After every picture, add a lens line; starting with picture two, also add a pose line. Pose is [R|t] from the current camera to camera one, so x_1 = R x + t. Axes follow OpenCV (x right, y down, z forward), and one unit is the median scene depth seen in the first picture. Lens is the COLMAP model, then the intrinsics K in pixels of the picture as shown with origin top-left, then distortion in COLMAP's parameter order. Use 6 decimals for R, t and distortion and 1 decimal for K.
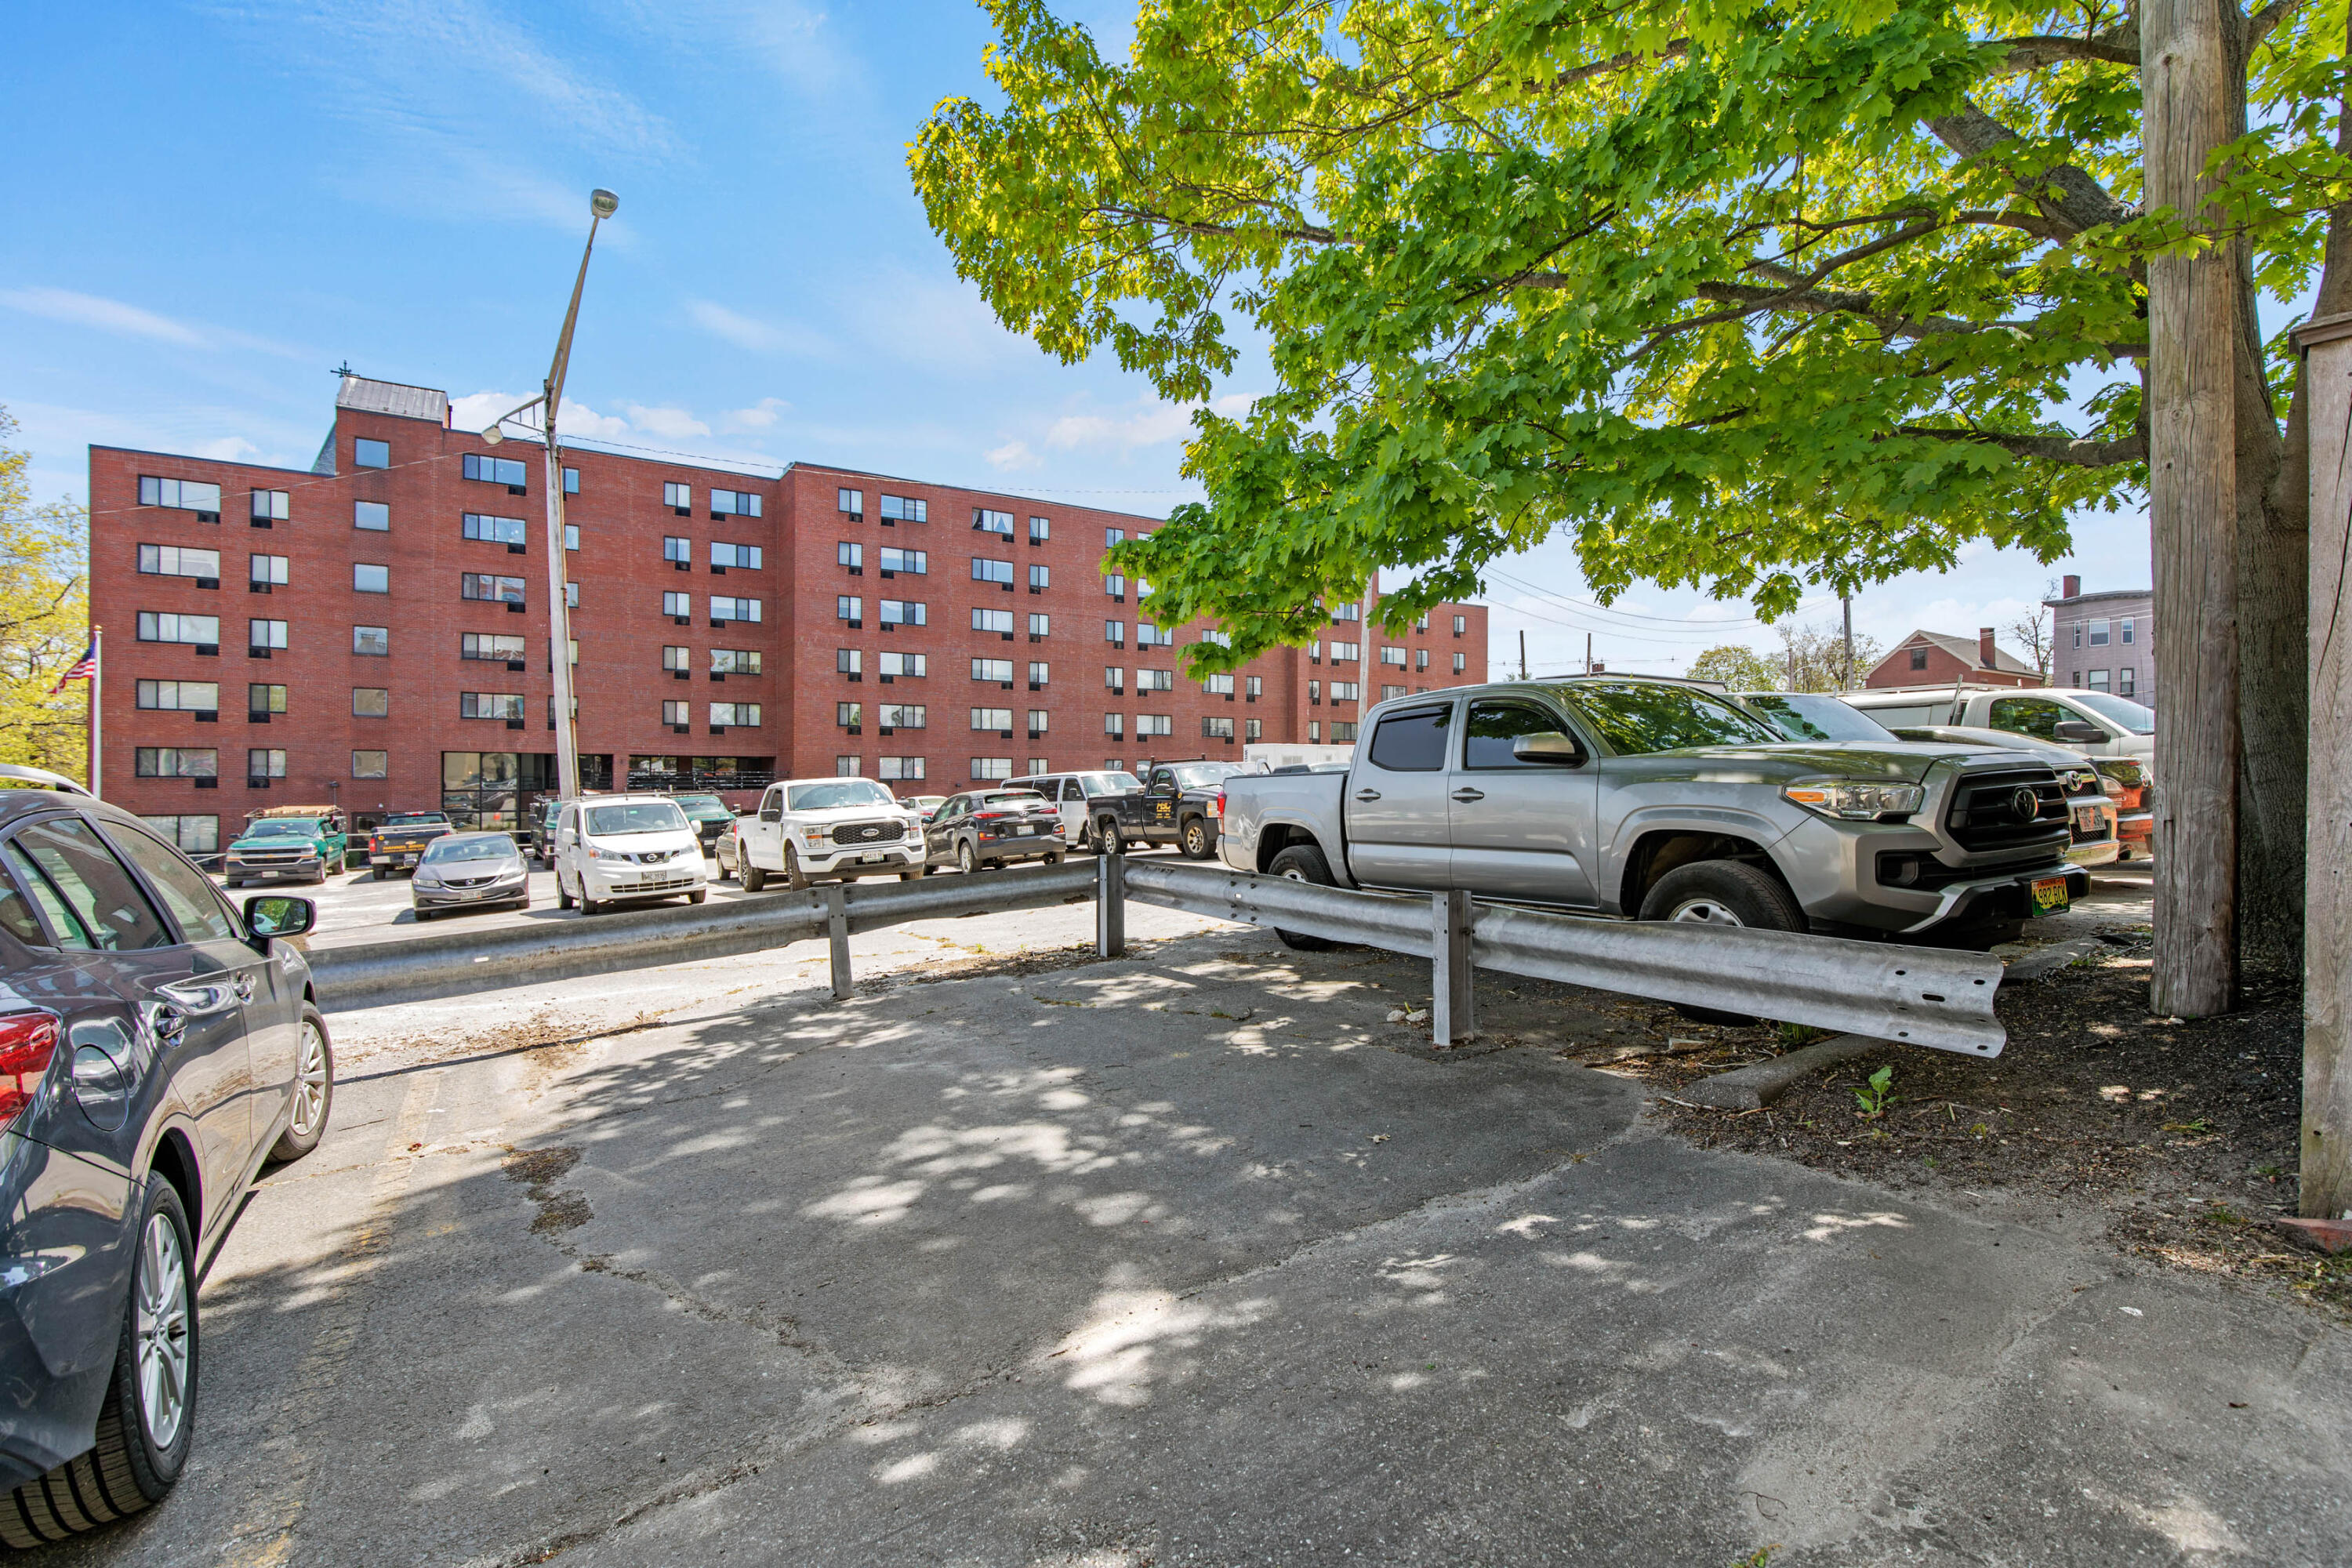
lens RADIAL K [[1051.6, 0, 1174.2], [0, 1051.6, 777.6], [0, 0, 1]] dist [0.002783, 0.000299]
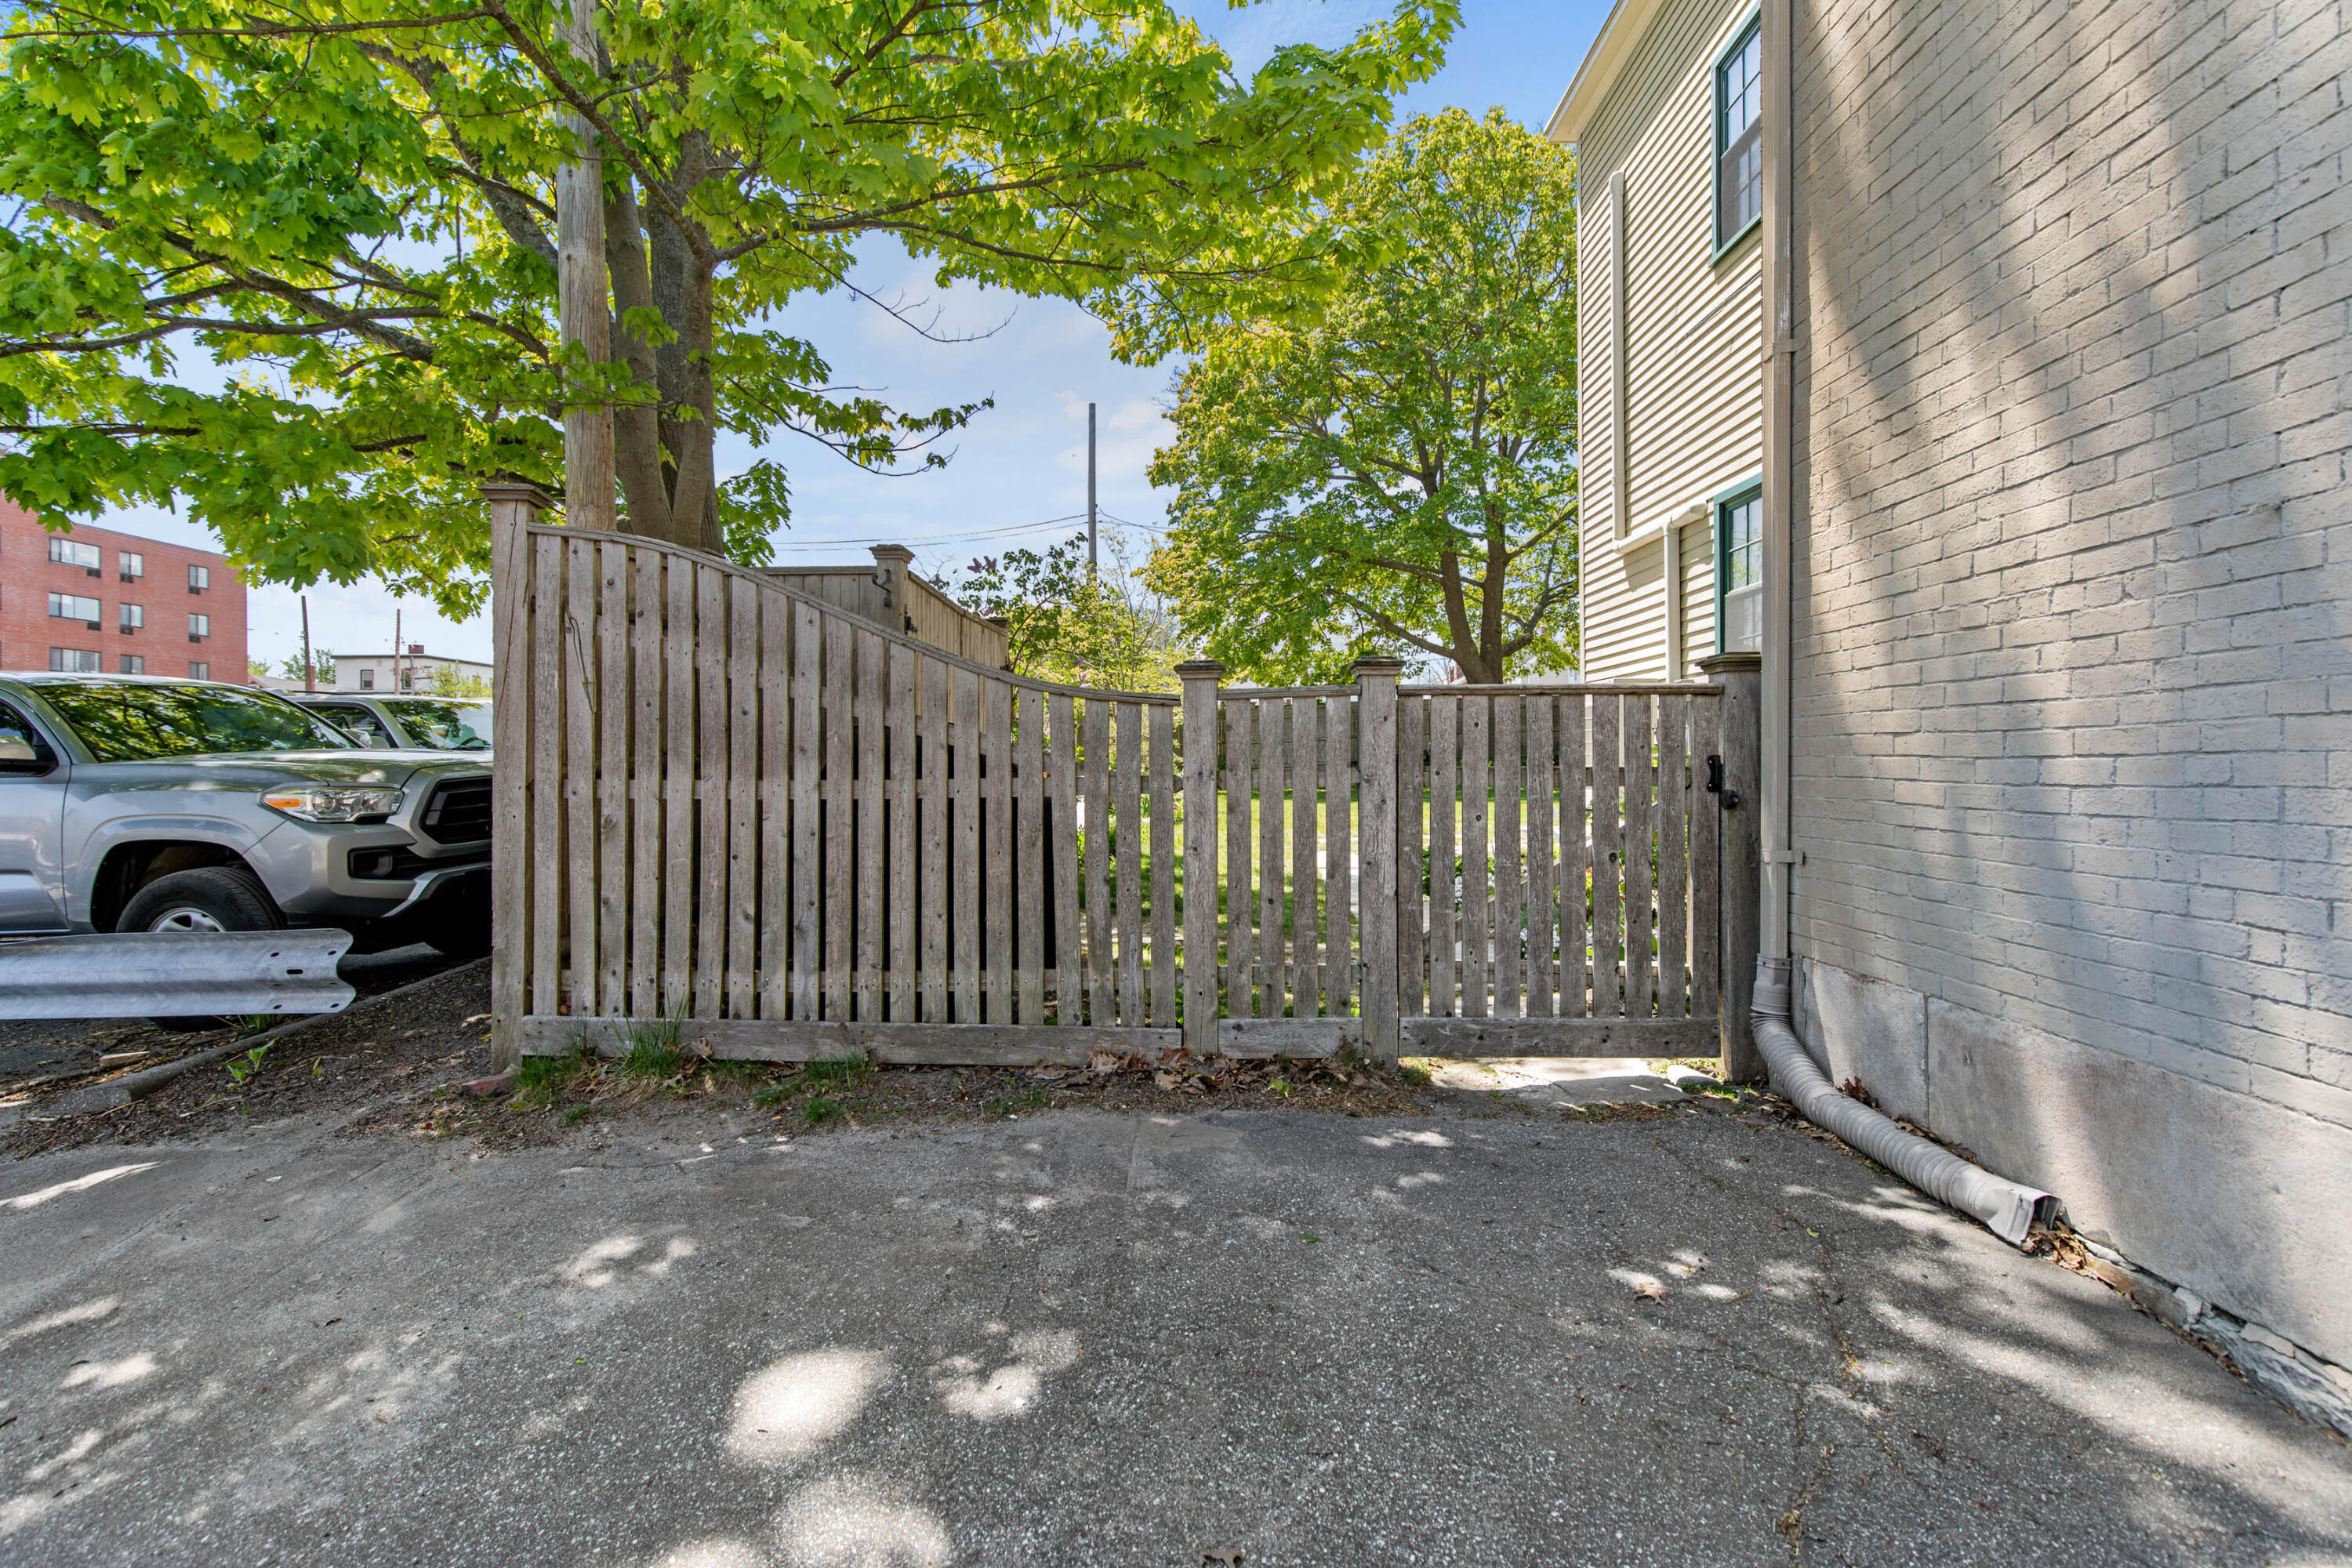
lens RADIAL K [[1051.6, 0, 1179.9], [0, 1051.6, 778.2], [0, 0, 1]] dist [0.002783, 0.000299]
pose [[0.546750, -0.012412, 0.837204, 0.200935], [0.007158, 0.999923, 0.010150, -0.011755], [-0.837265, 0.000443, 0.546797, -0.368873]]
